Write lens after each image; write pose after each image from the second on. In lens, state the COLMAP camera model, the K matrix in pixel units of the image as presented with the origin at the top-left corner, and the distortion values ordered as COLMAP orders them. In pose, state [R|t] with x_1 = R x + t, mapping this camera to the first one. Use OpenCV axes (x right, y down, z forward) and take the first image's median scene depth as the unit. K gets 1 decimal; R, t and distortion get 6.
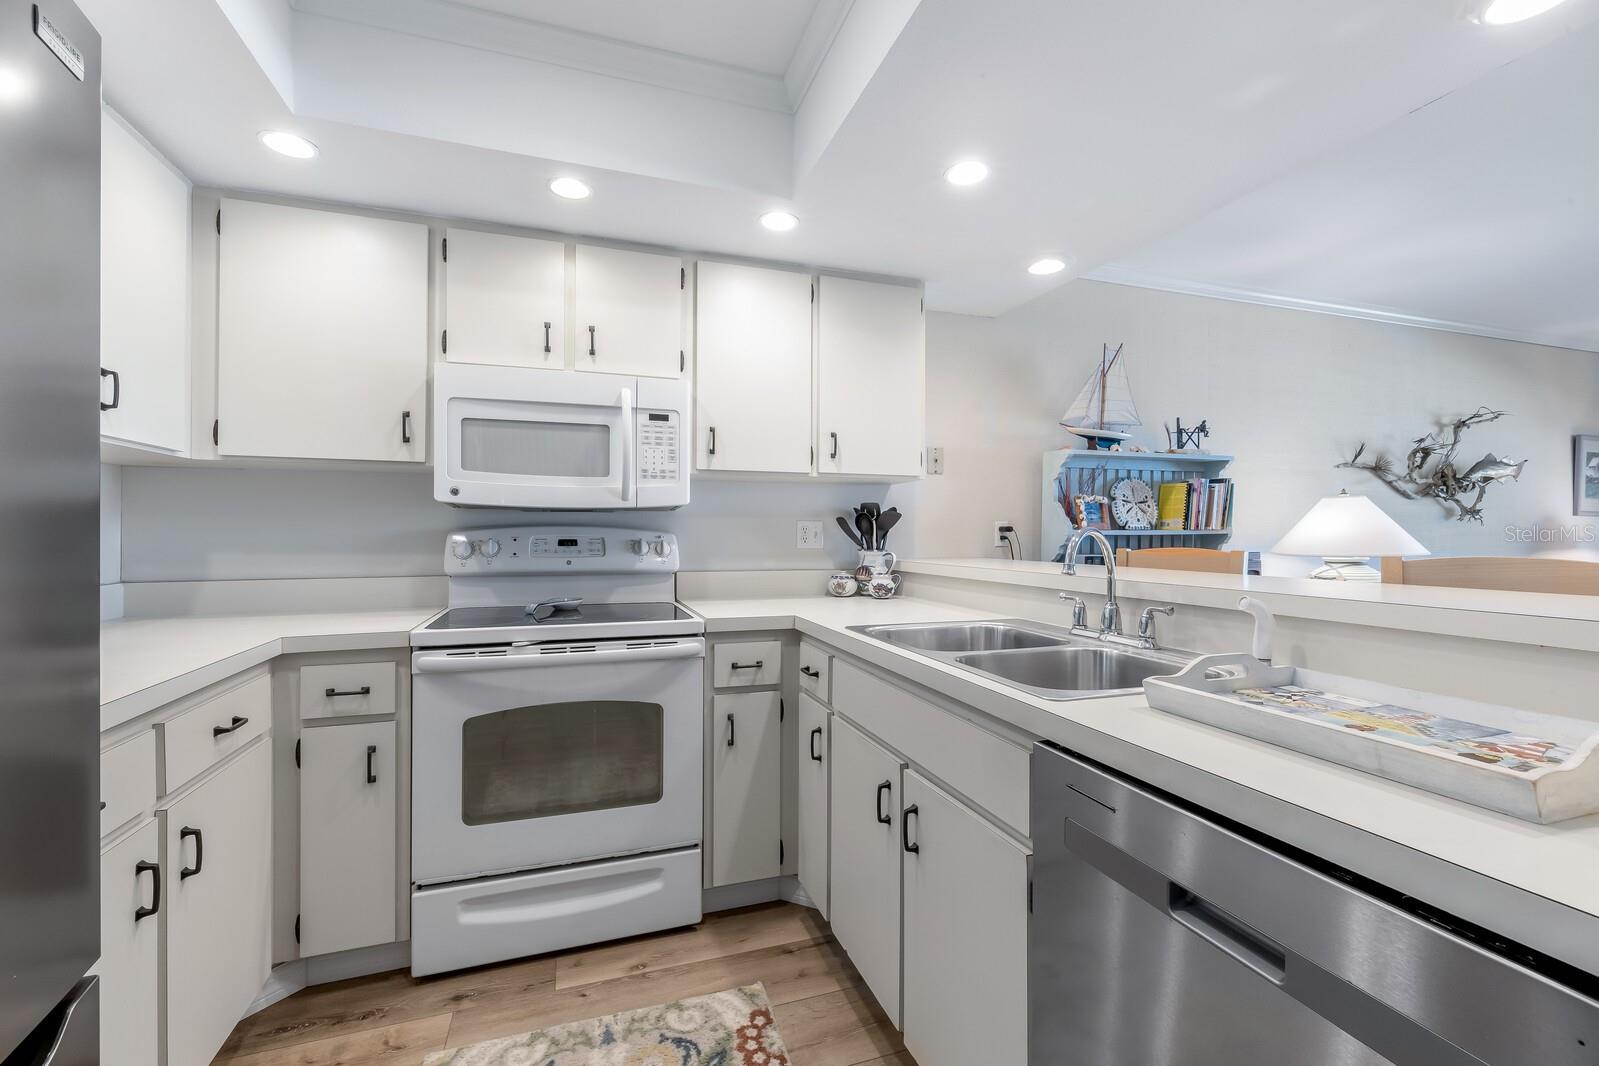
lens RADIAL K [[674.0, 0, 799.5], [0, 674.0, 533.0], [0, 0, 1]] dist [-0.002101, -0.000280]
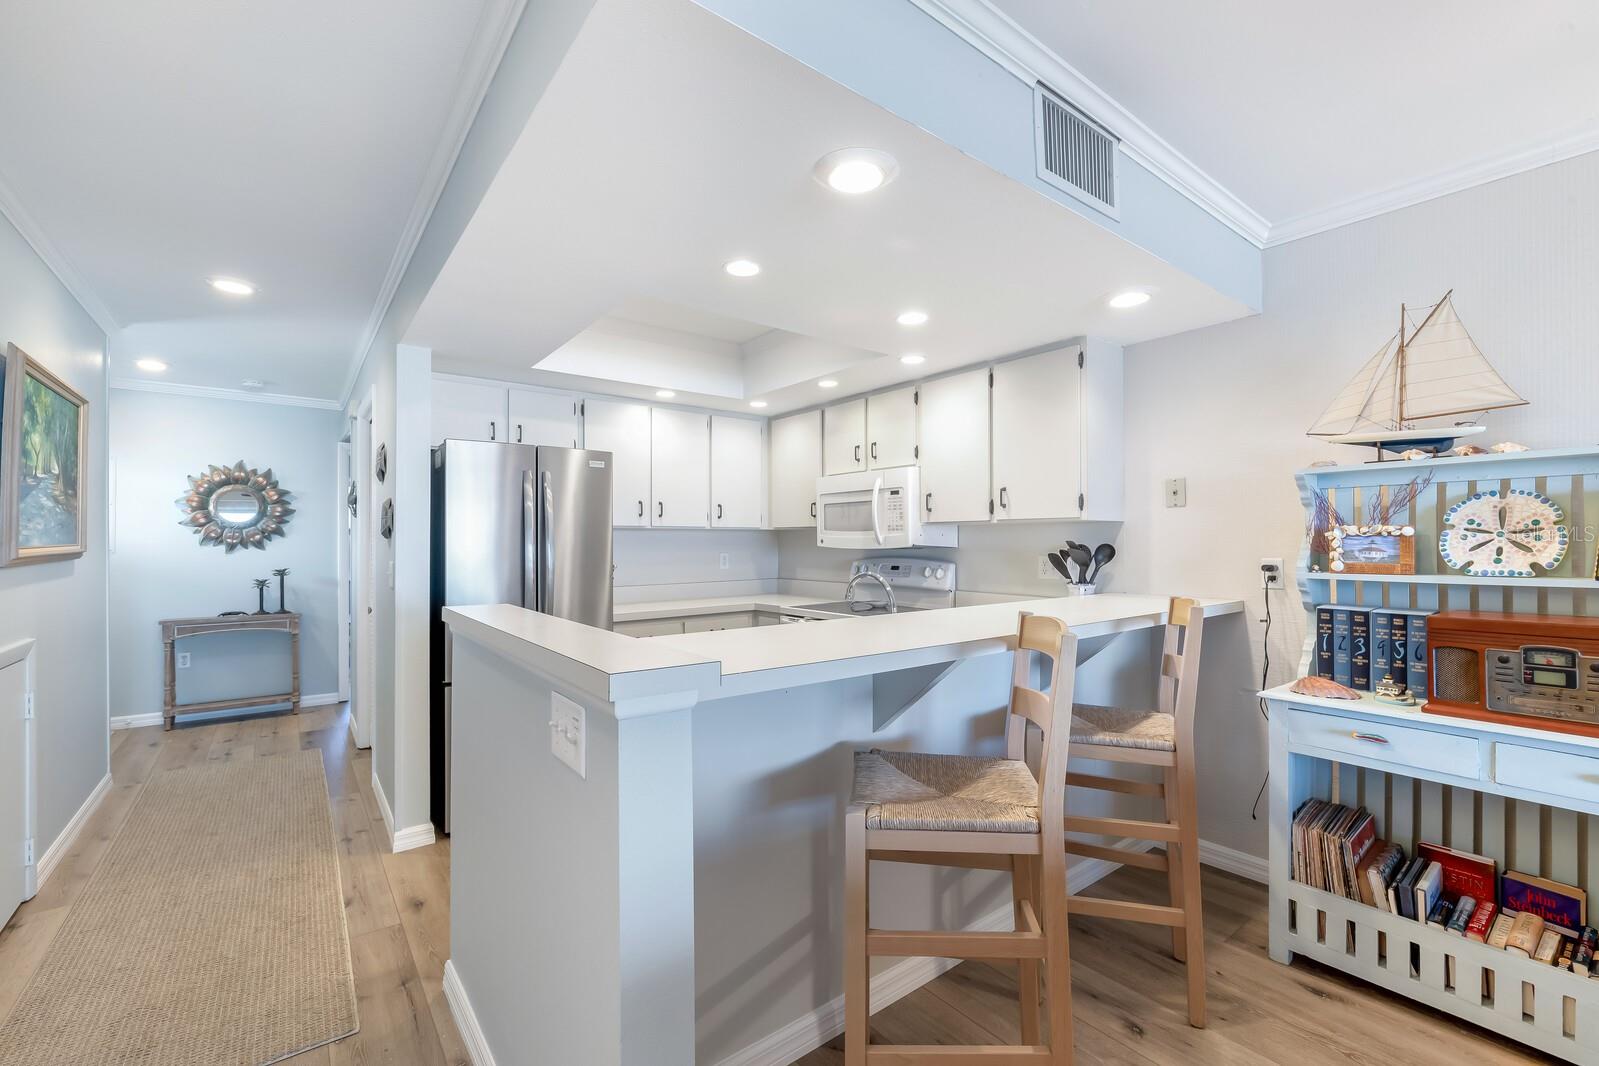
lens RADIAL K [[674.0, 0, 799.5], [0, 674.0, 533.0], [0, 0, 1]] dist [-0.002101, -0.000280]
pose [[0.322441, -0.014224, -0.946483, 0.873131], [0.001609, 0.999894, -0.014478, -0.036366], [0.946588, 0.003145, 0.322430, 0.186705]]
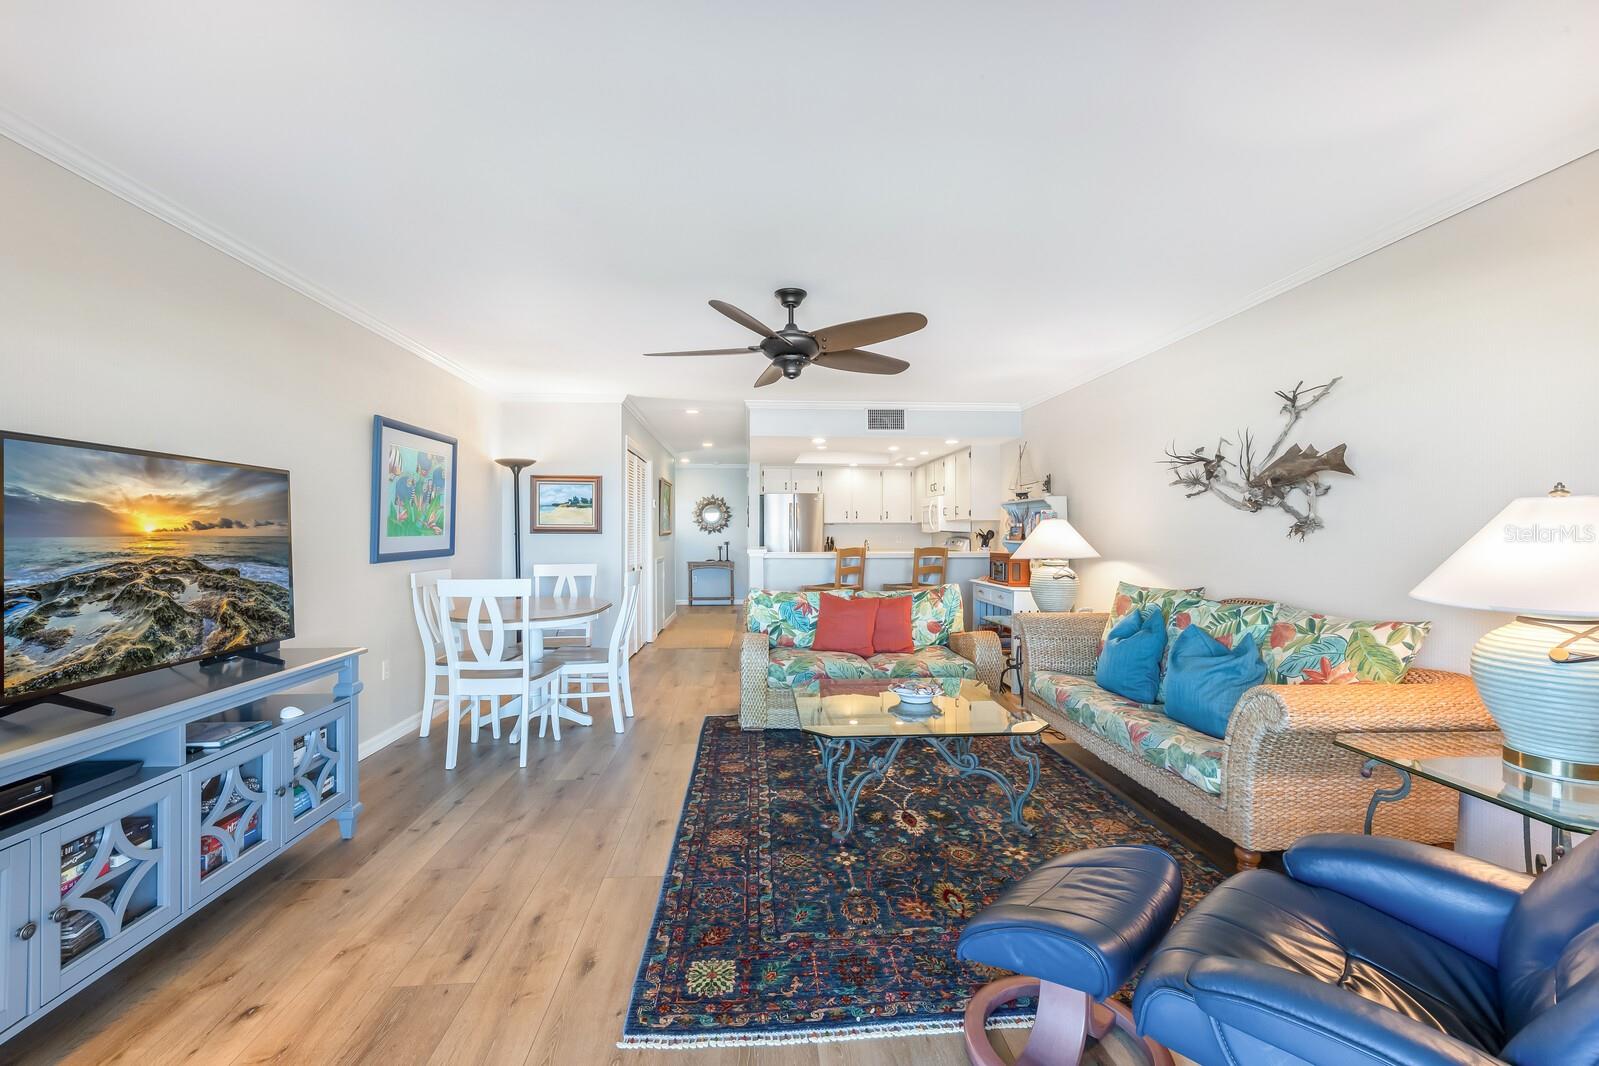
lens RADIAL K [[674.0, 0, 799.5], [0, 674.0, 533.0], [0, 0, 1]] dist [-0.002101, -0.000280]
pose [[-0.247507, 0.000115, -0.968886, 2.232894], [-0.002192, 0.999997, 0.000678, -0.026632], [0.968884, 0.002291, -0.247506, 0.752929]]
